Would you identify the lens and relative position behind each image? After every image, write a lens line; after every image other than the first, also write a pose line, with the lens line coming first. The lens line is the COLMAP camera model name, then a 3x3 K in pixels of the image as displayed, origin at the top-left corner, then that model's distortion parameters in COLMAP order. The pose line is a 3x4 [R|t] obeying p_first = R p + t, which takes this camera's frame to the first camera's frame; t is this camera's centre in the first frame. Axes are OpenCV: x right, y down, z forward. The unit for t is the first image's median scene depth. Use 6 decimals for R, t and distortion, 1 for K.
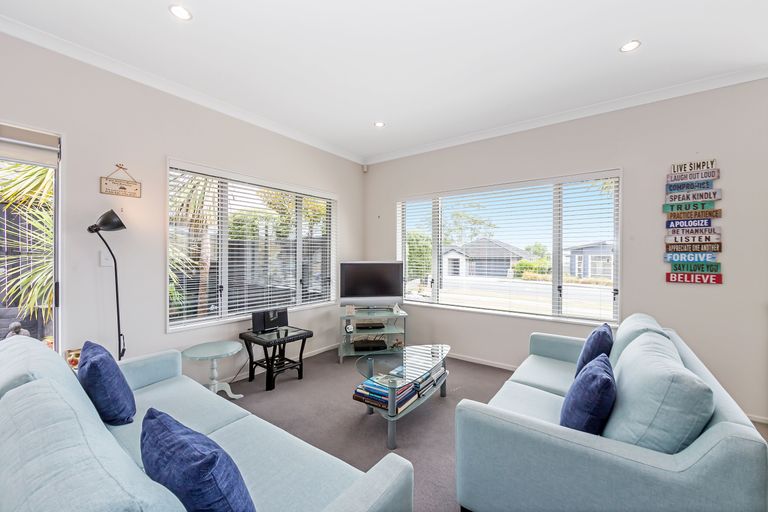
lens RADIAL K [[305.9, 0, 384.2], [0, 305.9, 255.9], [0, 0, 1]] dist [-0.001789, -0.000044]
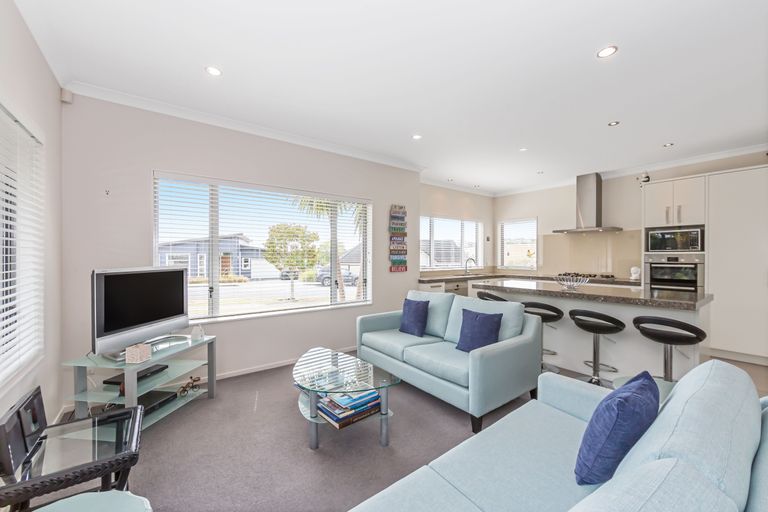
lens RADIAL K [[305.9, 0, 383.6], [0, 305.9, 255.8], [0, 0, 1]] dist [-0.001789, -0.000044]
pose [[0.283236, -0.000089, 0.959050, -0.747080], [0.003246, 0.999994, -0.000866, -0.003687], [-0.959045, 0.003359, 0.283235, 0.556477]]
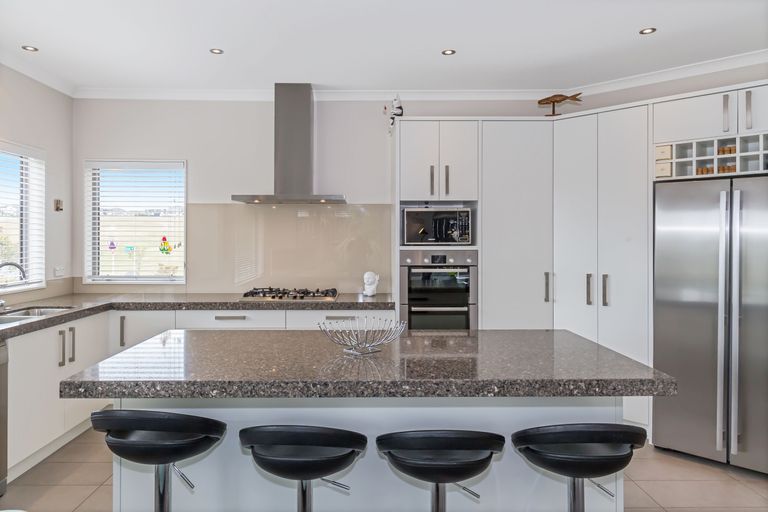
lens RADIAL K [[544.7, 0, 373.3], [0, 544.7, 228.8], [0, 0, 1]] dist [0.008125, 0.000607]
pose [[-0.600805, 0.010109, 0.799332, -0.531846], [0.002391, 0.999938, -0.010849, -0.017696], [-0.799392, -0.004607, -0.600792, 0.592415]]
